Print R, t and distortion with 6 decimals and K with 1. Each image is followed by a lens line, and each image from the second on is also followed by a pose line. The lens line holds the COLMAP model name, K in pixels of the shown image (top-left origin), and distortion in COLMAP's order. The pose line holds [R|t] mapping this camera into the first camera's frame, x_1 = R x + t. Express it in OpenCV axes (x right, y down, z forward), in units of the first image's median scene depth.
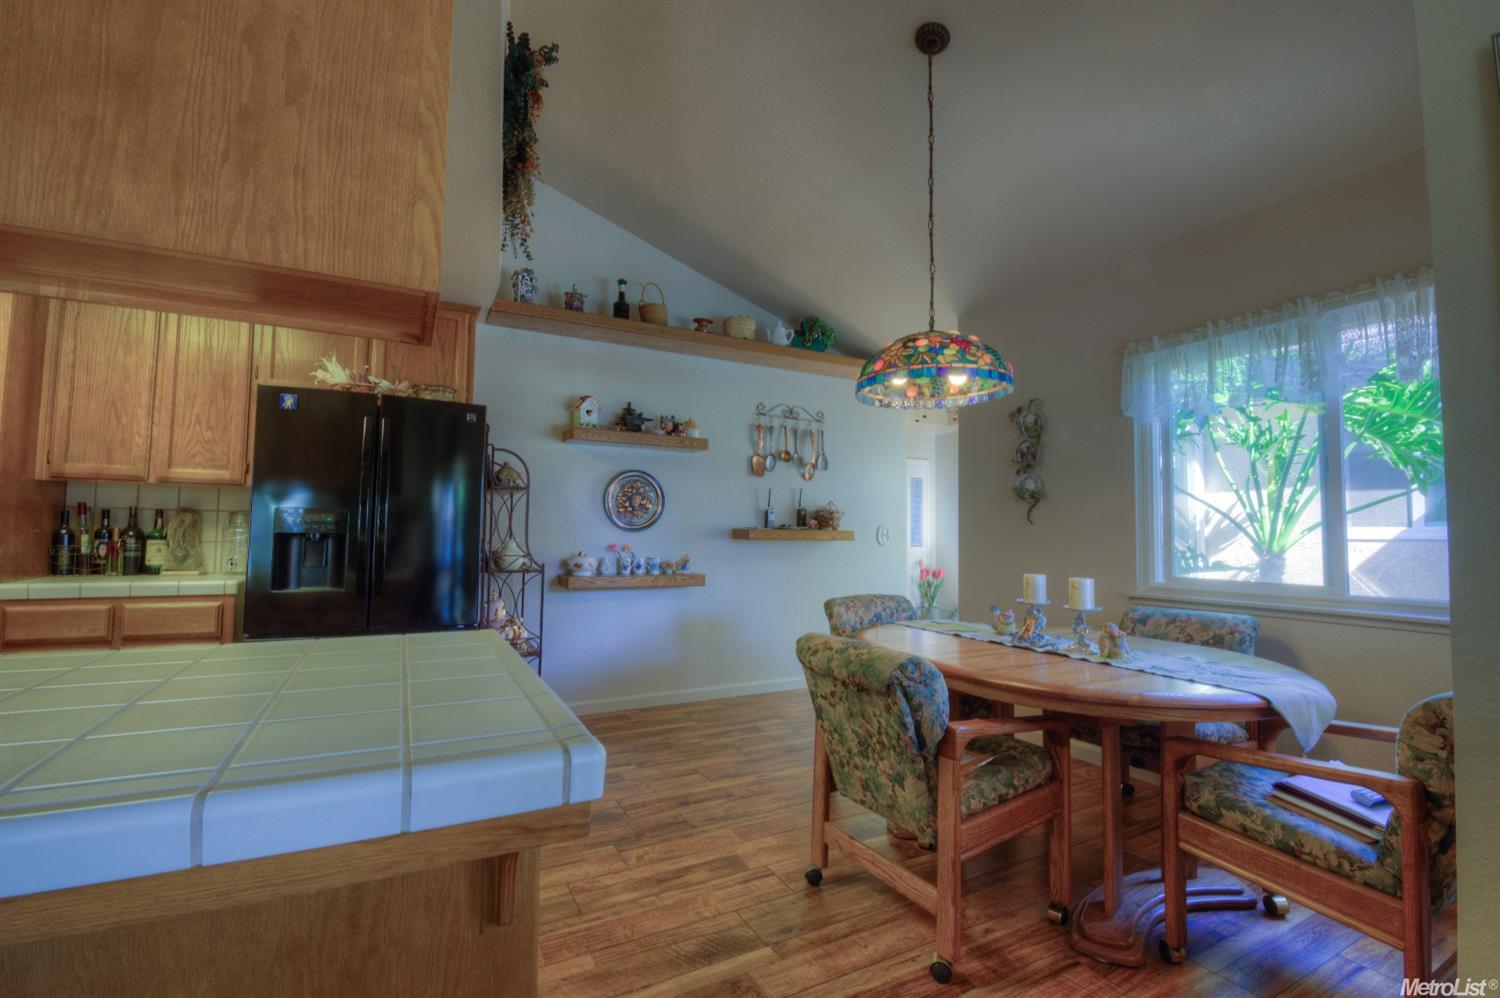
lens RADIAL K [[649.5, 0, 749.2], [0, 649.5, 501.1], [0, 0, 1]] dist [-0.000201, -0.010343]
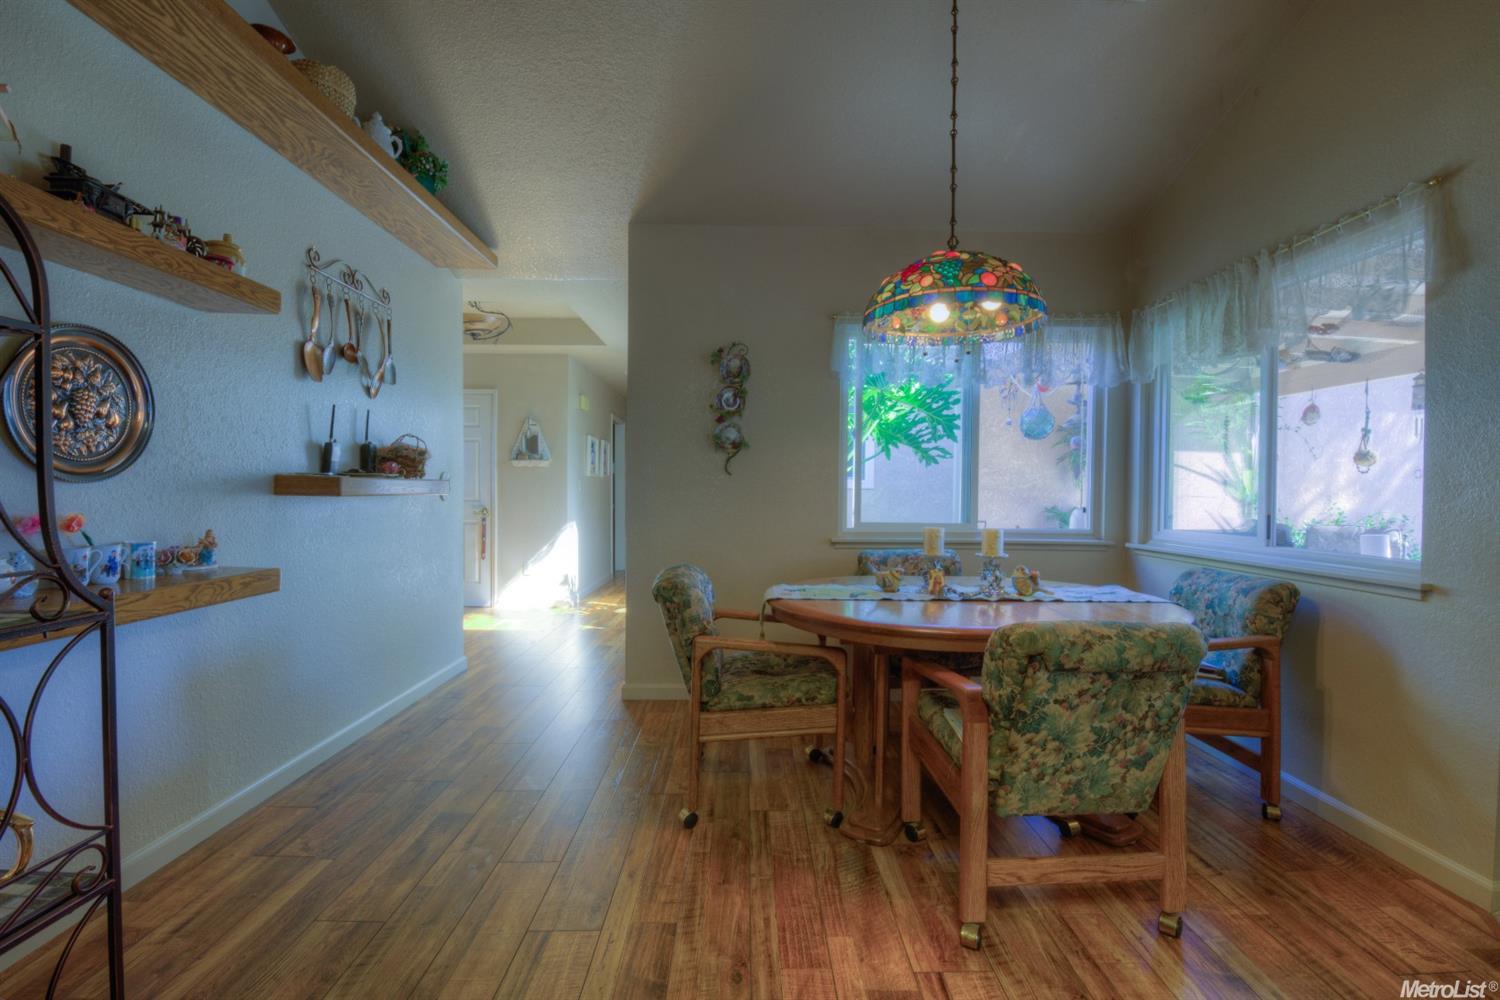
lens RADIAL K [[649.5, 0, 749.2], [0, 649.5, 502.1], [0, 0, 1]] dist [-0.000201, -0.010343]
pose [[0.454599, -0.027149, 0.890282, -0.341613], [-0.048737, 0.997280, 0.055298, 0.017754], [-0.889362, -0.068528, 0.452039, 0.459821]]
